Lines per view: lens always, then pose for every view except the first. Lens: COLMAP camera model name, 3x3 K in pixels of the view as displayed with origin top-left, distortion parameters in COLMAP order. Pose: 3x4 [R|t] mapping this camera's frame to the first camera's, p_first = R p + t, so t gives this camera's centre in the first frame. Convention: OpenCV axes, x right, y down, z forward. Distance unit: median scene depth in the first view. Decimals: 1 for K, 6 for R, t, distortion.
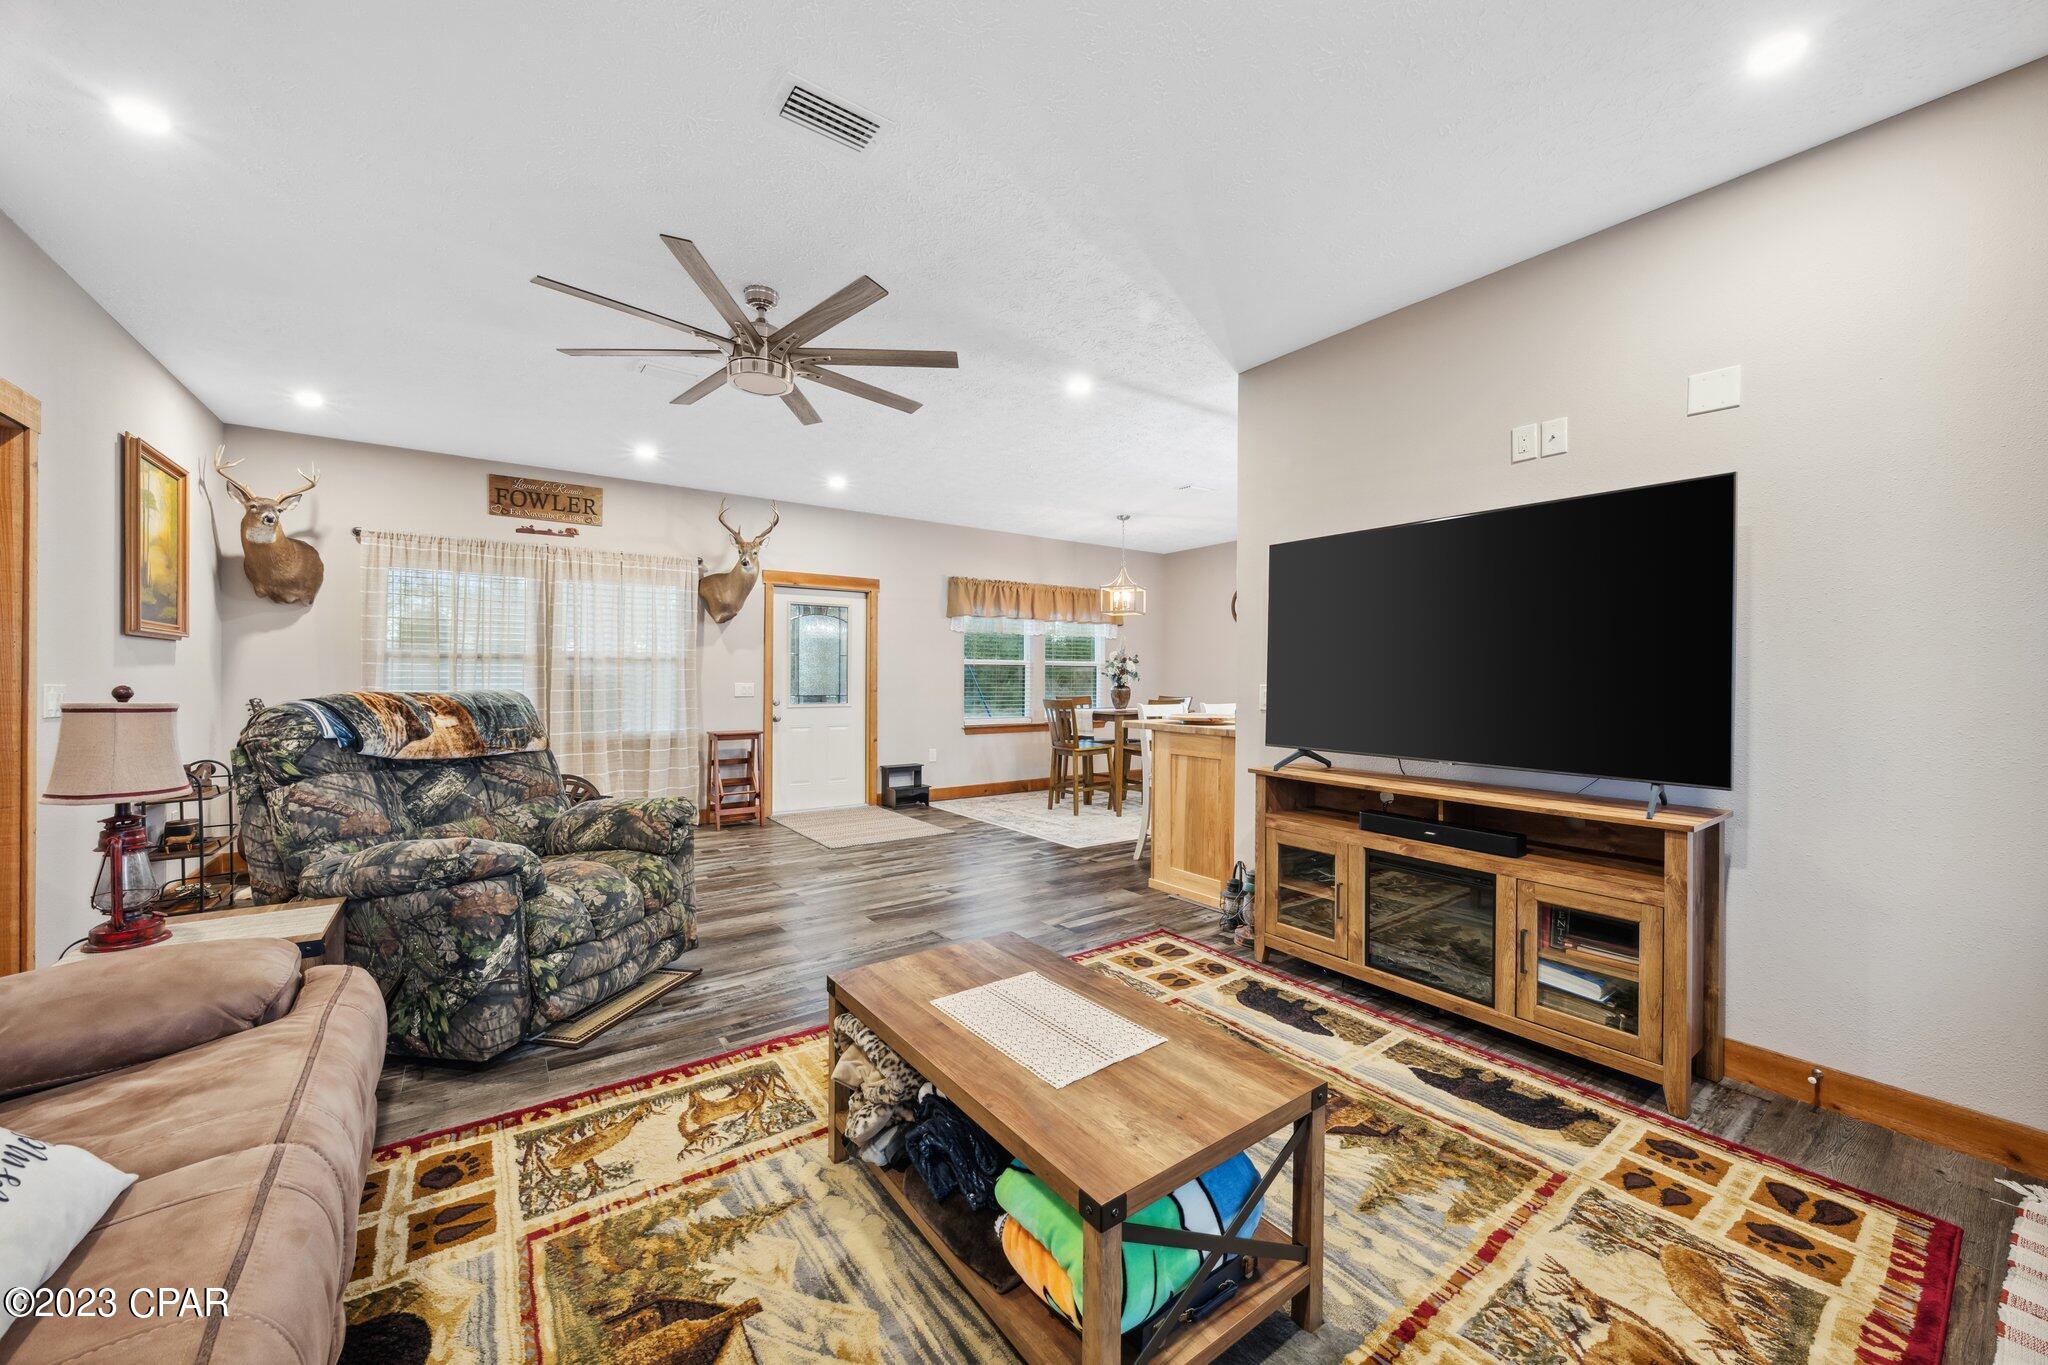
lens RADIAL K [[762.6, 0, 1034.0], [0, 762.6, 677.5], [0, 0, 1]] dist [-0.004524, -0.000117]
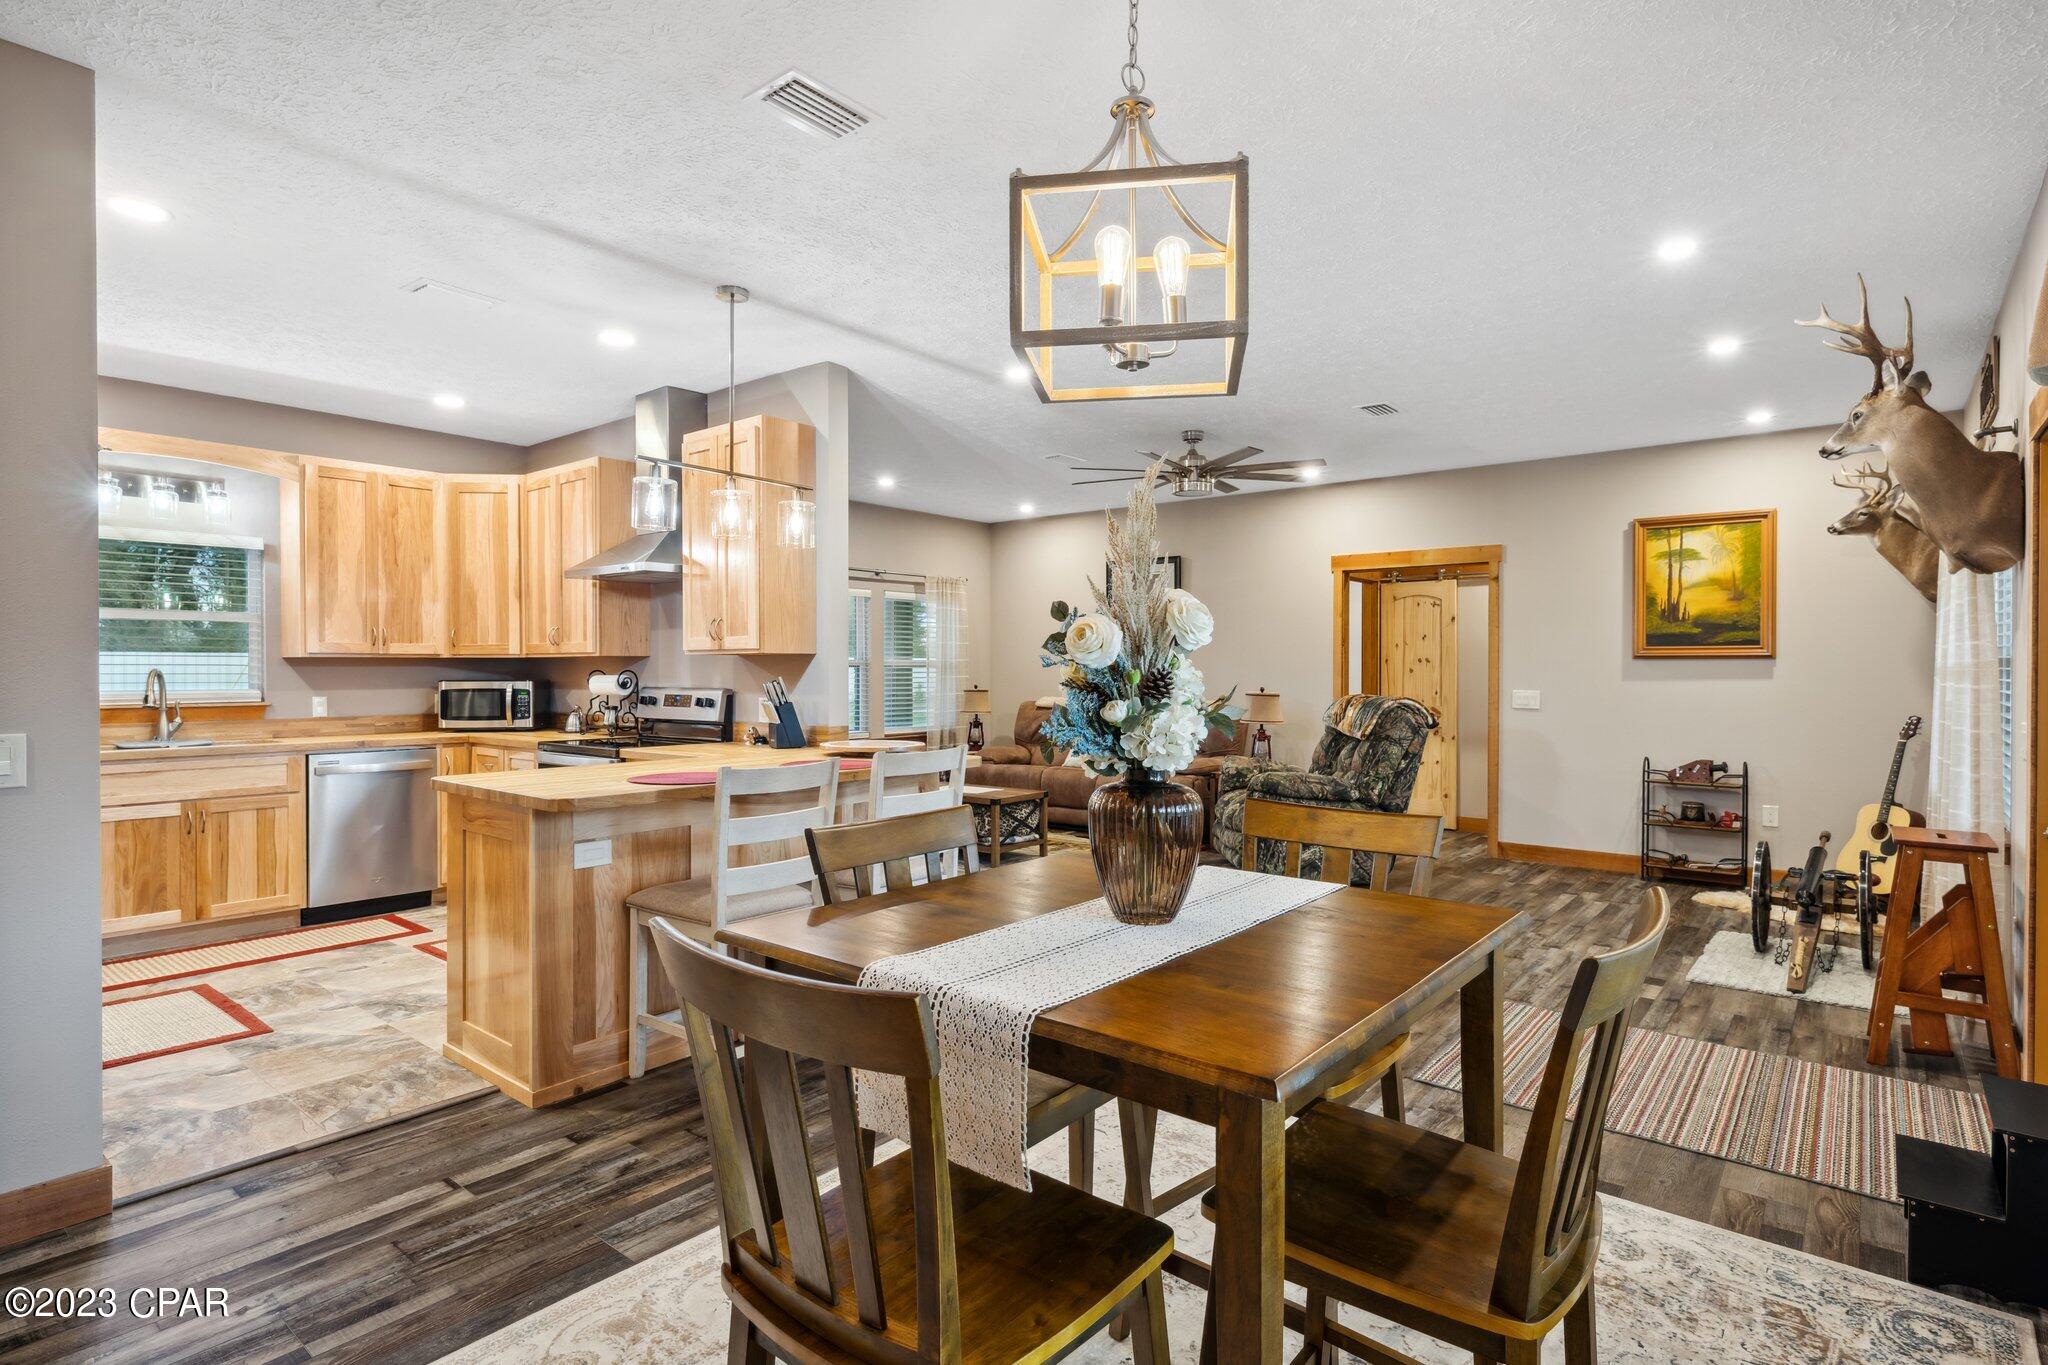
lens RADIAL K [[1031.1, 0, 1021.7], [0, 1031.1, 675.6], [0, 0, 1]] dist [0.006924, -0.000464]
pose [[-0.968967, -0.003140, -0.247172, 0.486464], [-0.004971, 0.999965, 0.006784, -0.036371], [0.247142, 0.007802, -0.968948, 2.980613]]
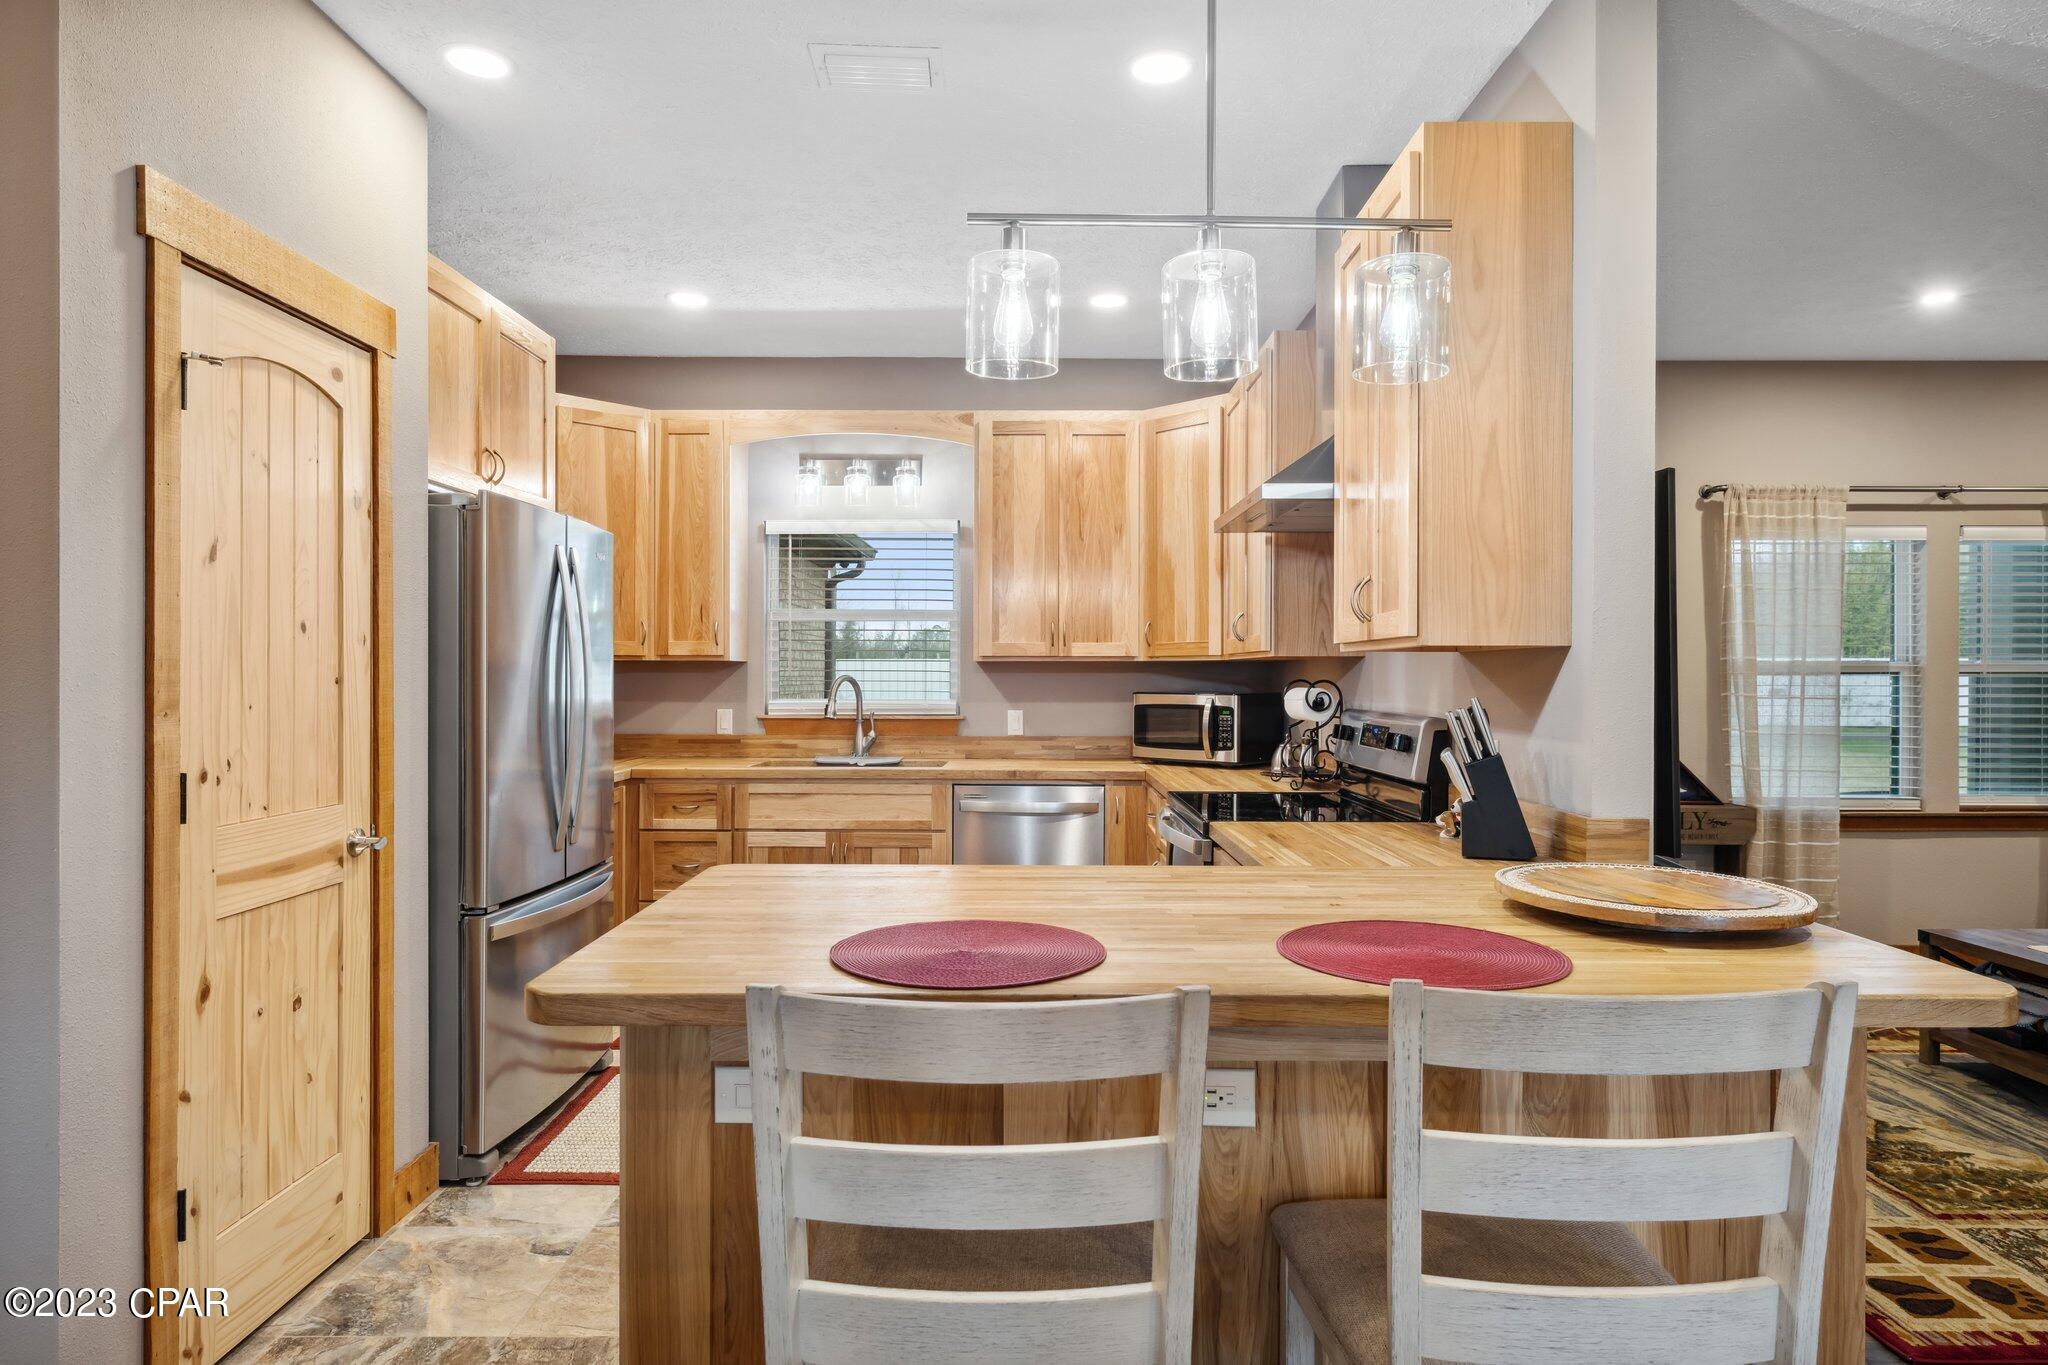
lens RADIAL K [[1157.8, 0, 1029.1], [0, 1157.8, 675.3], [0, 0, 1]] dist [0.001373, -0.000417]
pose [[-0.807018, -0.008144, 0.590471, 0.226876], [-0.005278, 0.999964, 0.006578, -0.041943], [-0.590504, 0.002192, -0.807032, 2.172036]]
